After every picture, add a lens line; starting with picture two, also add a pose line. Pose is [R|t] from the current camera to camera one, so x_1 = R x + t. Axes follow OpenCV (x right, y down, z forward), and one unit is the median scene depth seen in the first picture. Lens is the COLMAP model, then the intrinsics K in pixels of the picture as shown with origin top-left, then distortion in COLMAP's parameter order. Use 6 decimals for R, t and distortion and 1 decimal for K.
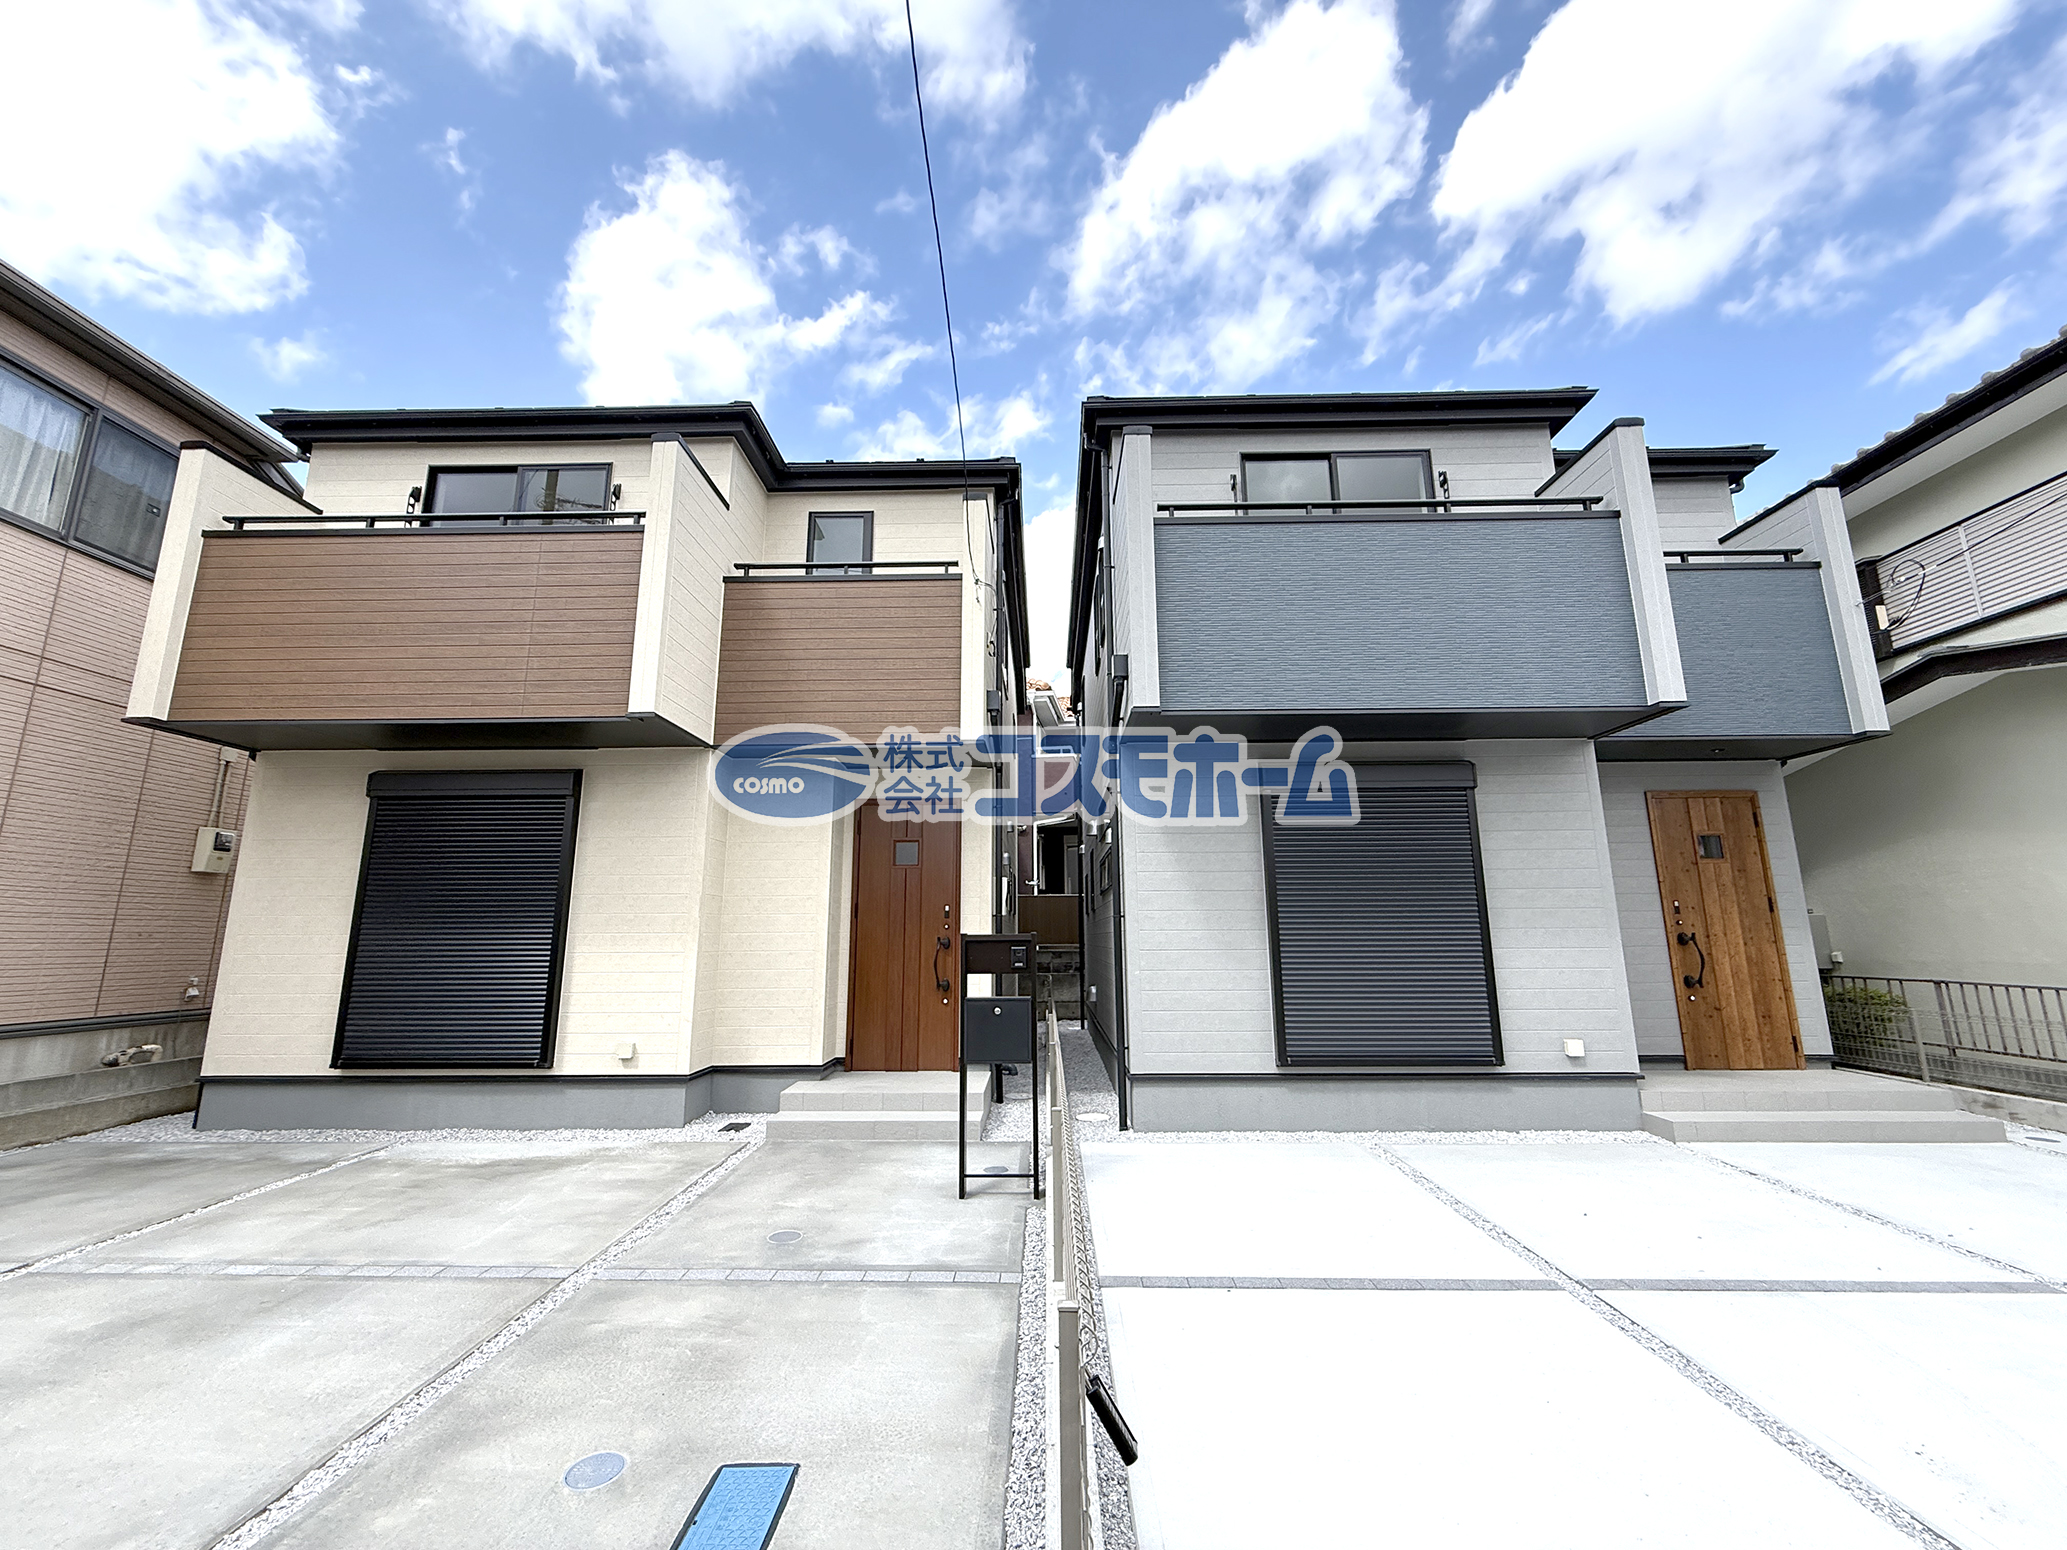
lens RADIAL K [[825.5, 0, 1033.5], [0, 825.5, 775.0], [0, 0, 1]] dist [0.000867, -0.000780]
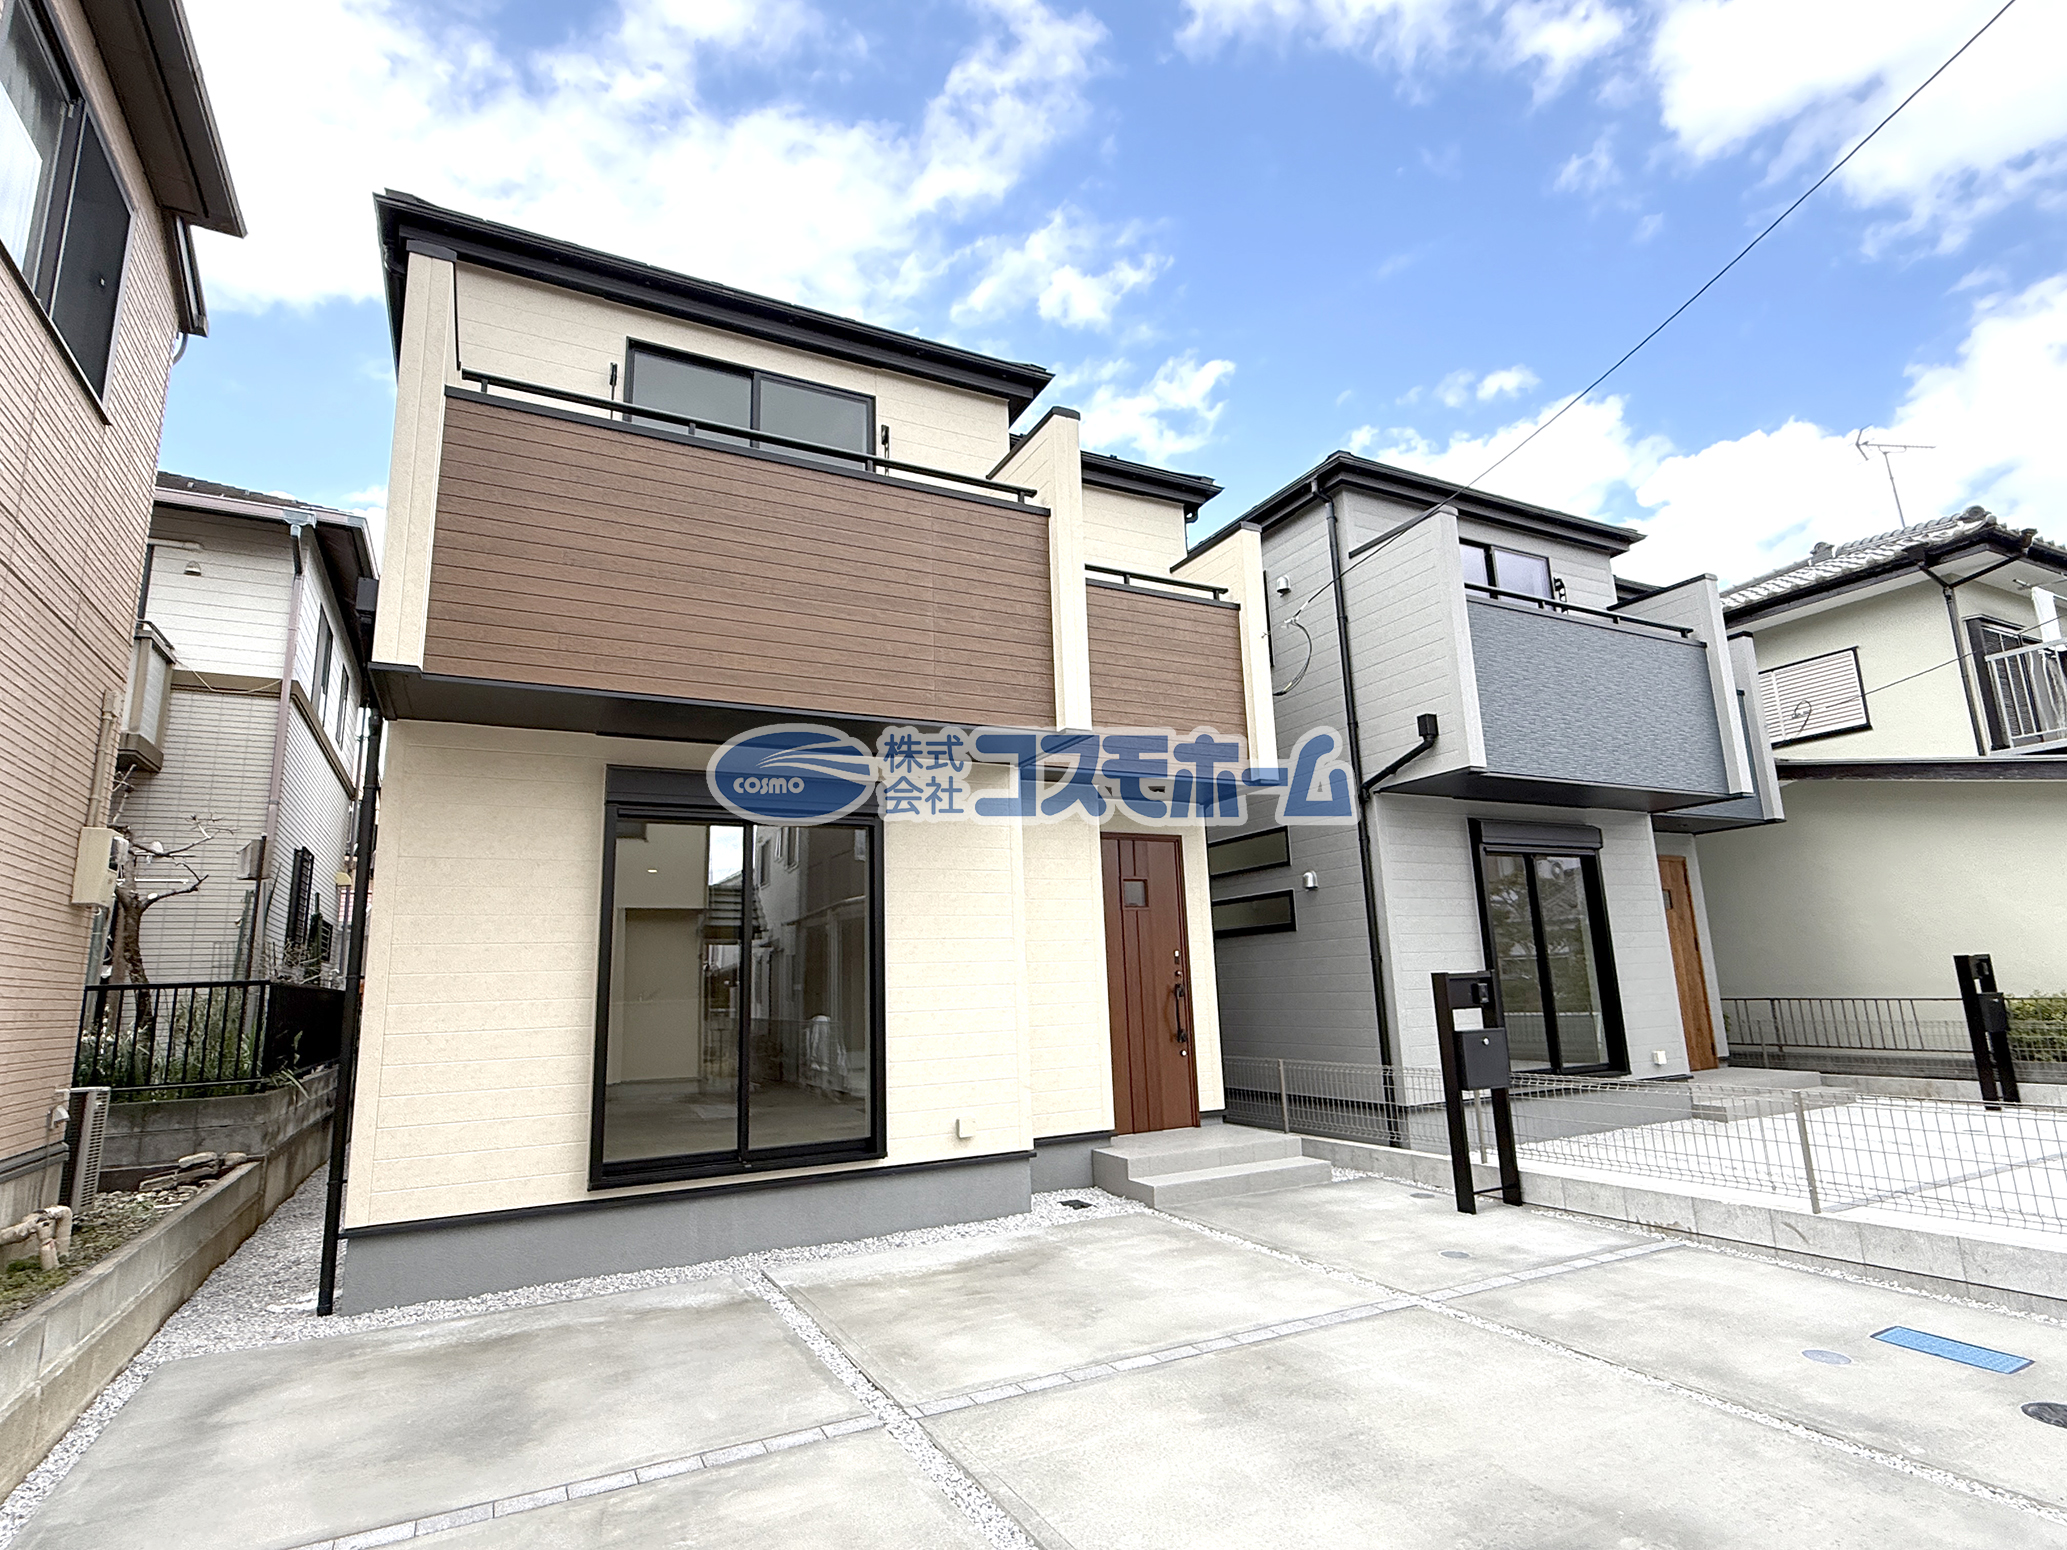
lens RADIAL K [[1051.7, 0, 1033.5], [0, 1051.7, 775.0], [0, 0, 1]] dist [-0.000556, -0.000163]
pose [[0.876839, 0.070760, 0.475549, -0.998965], [-0.063104, 0.997492, -0.032070, 0.010439], [-0.476625, -0.001889, 0.879105, 0.041020]]
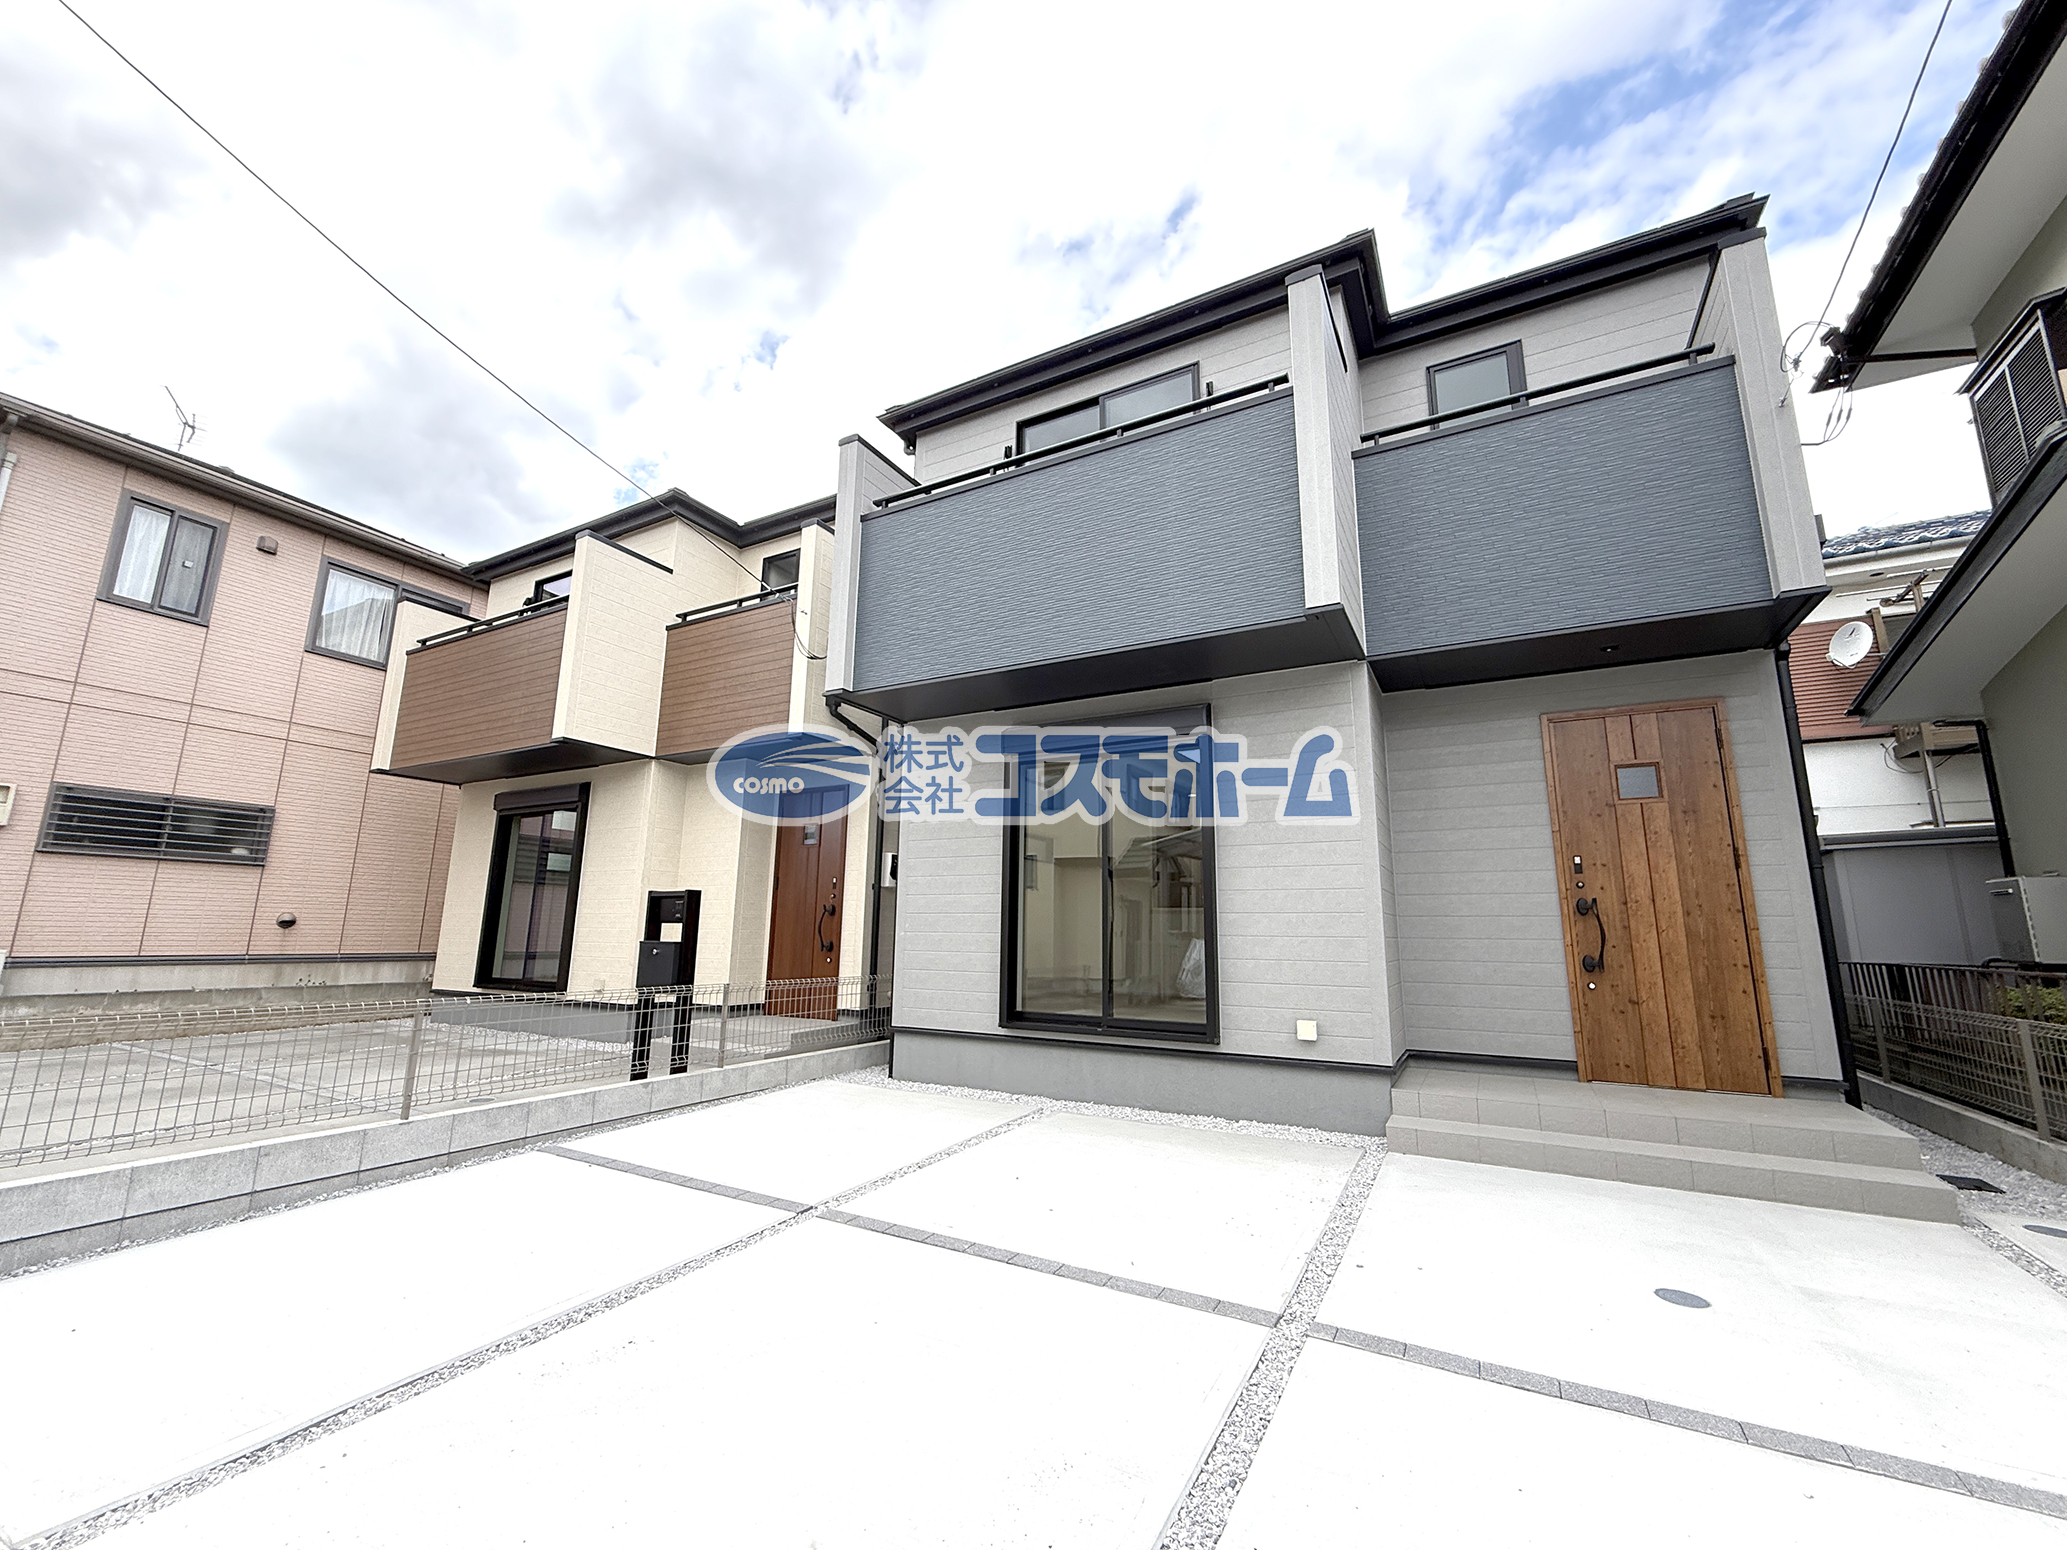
lens RADIAL K [[842.4, 0, 1031.6], [0, 842.4, 762.8], [0, 0, 1]] dist [0.001123, -0.000104]
pose [[0.879557, -0.078865, -0.469213, 0.841568], [0.078659, 0.996699, -0.020076, 0.052981], [0.469247, -0.019250, 0.882857, 0.112674]]
